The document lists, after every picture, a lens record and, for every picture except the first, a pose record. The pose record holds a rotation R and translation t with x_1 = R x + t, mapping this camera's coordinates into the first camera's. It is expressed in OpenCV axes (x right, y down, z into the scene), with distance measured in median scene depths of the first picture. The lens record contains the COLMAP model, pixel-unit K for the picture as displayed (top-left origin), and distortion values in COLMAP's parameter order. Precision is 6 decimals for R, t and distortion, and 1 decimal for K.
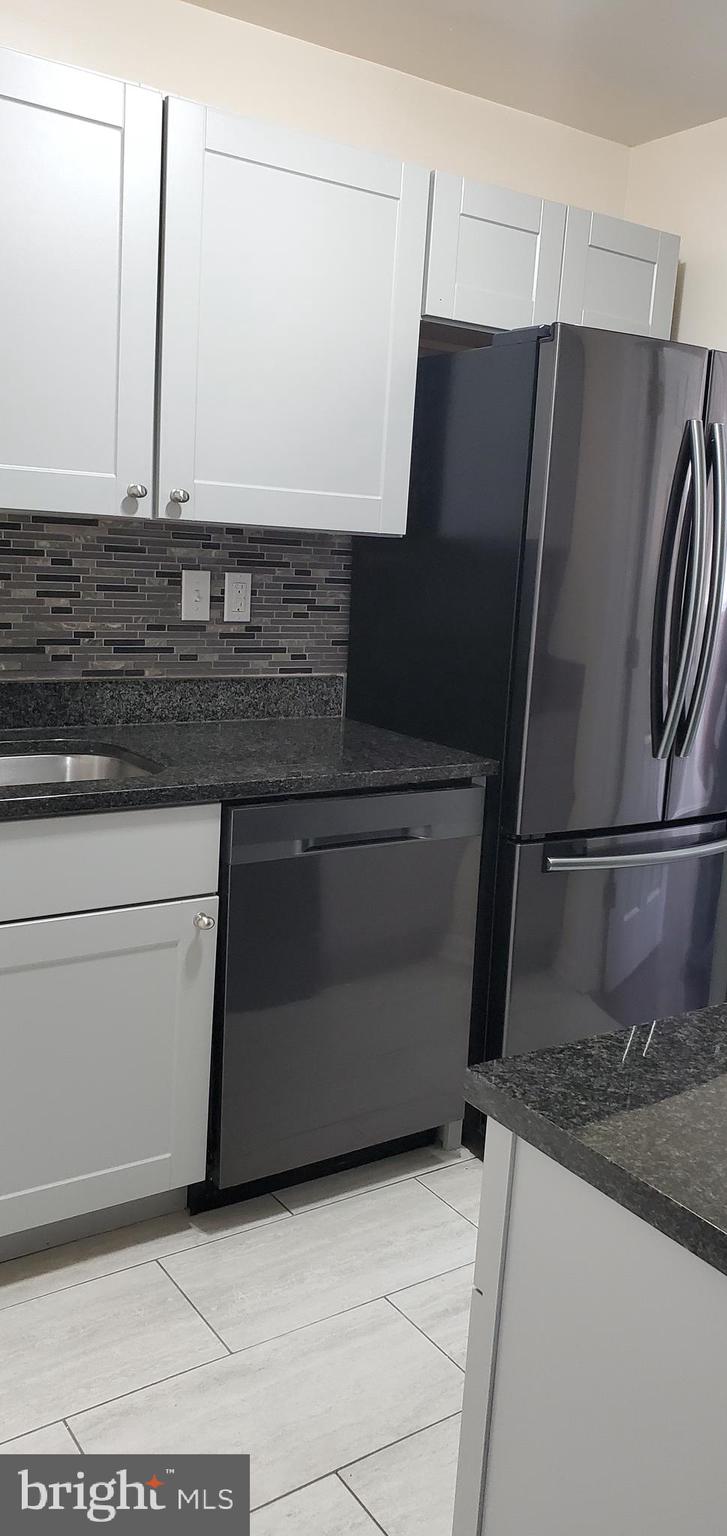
lens RADIAL K [[1181.5, 0, 363.5], [0, 1181.5, 768.0], [0, 0, 1]] dist [0.167766, -0.001877]
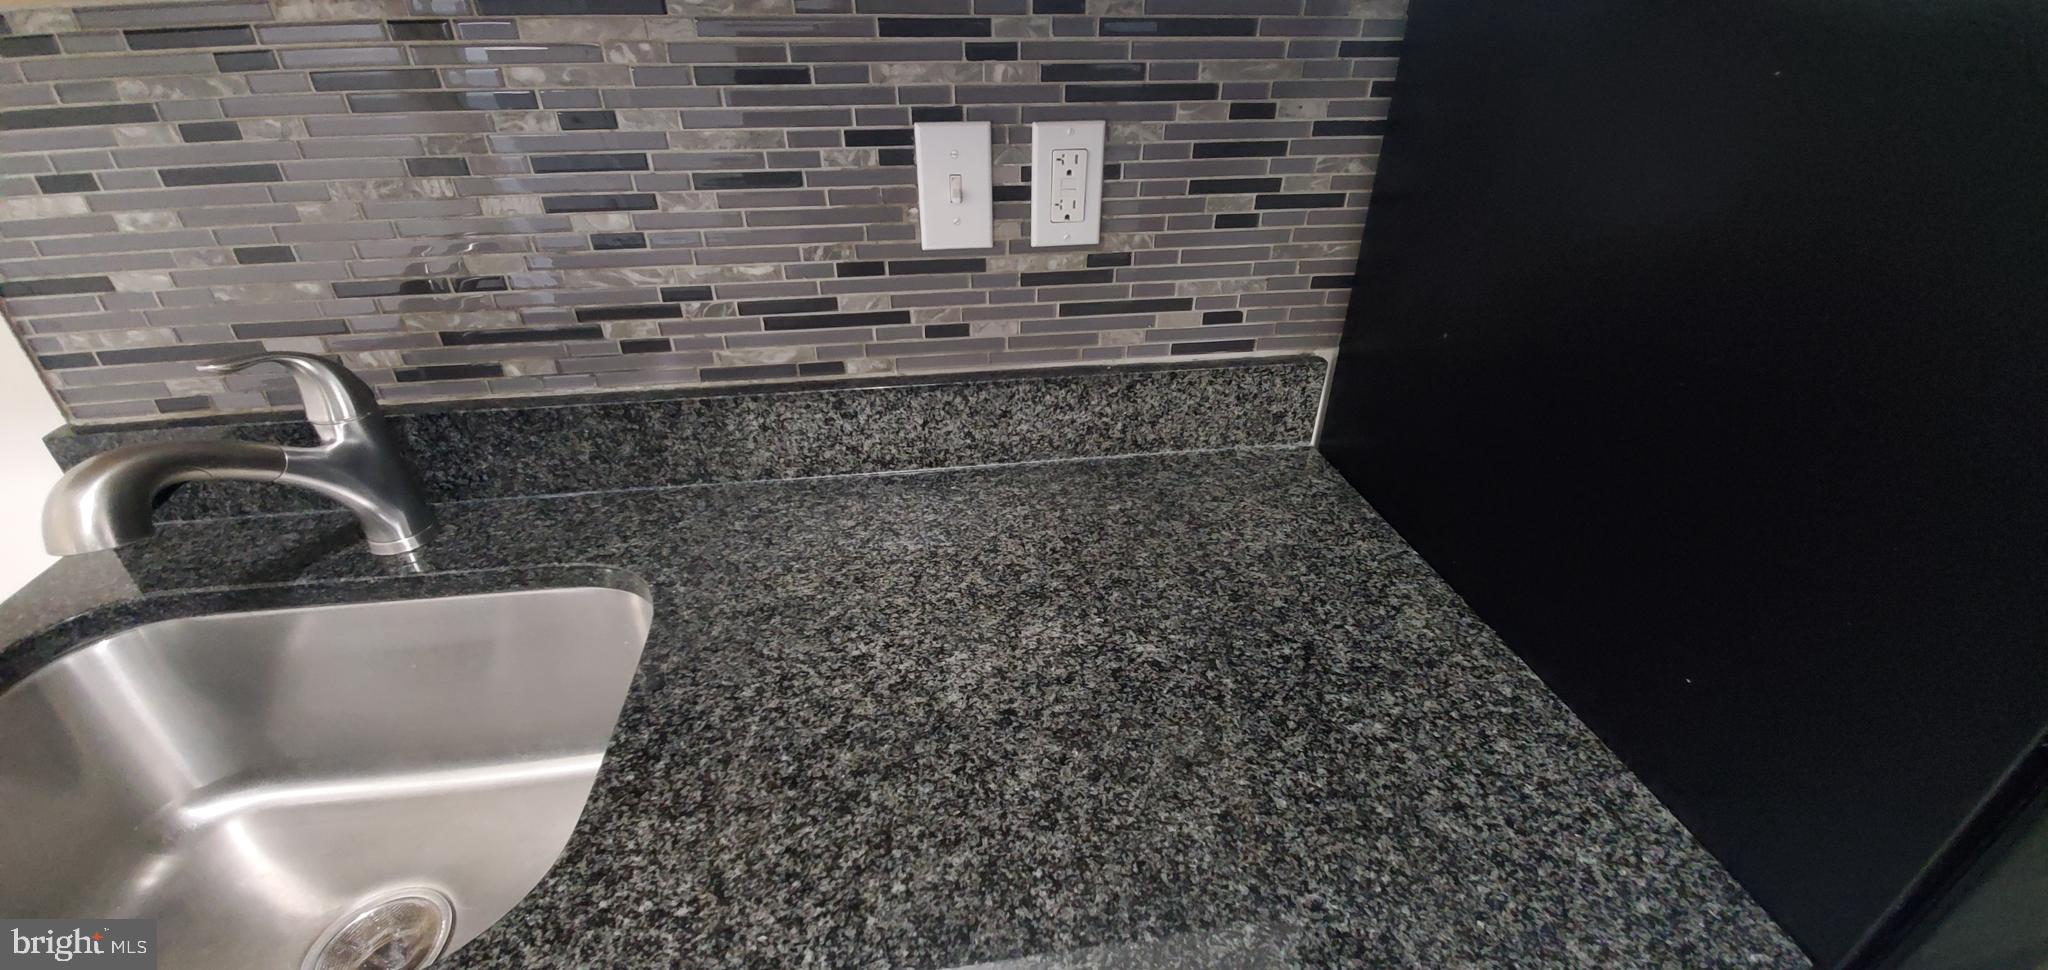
lens RADIAL K [[808.9, 0, 1015.3], [0, 808.9, 495.6], [0, 0, 1]] dist [0.012745, -0.015623]
pose [[0.896288, 0.178985, -0.405748, 0.011084], [-0.035120, 0.940710, 0.337390, -0.139474], [0.442079, -0.288149, 0.849433, 0.736916]]
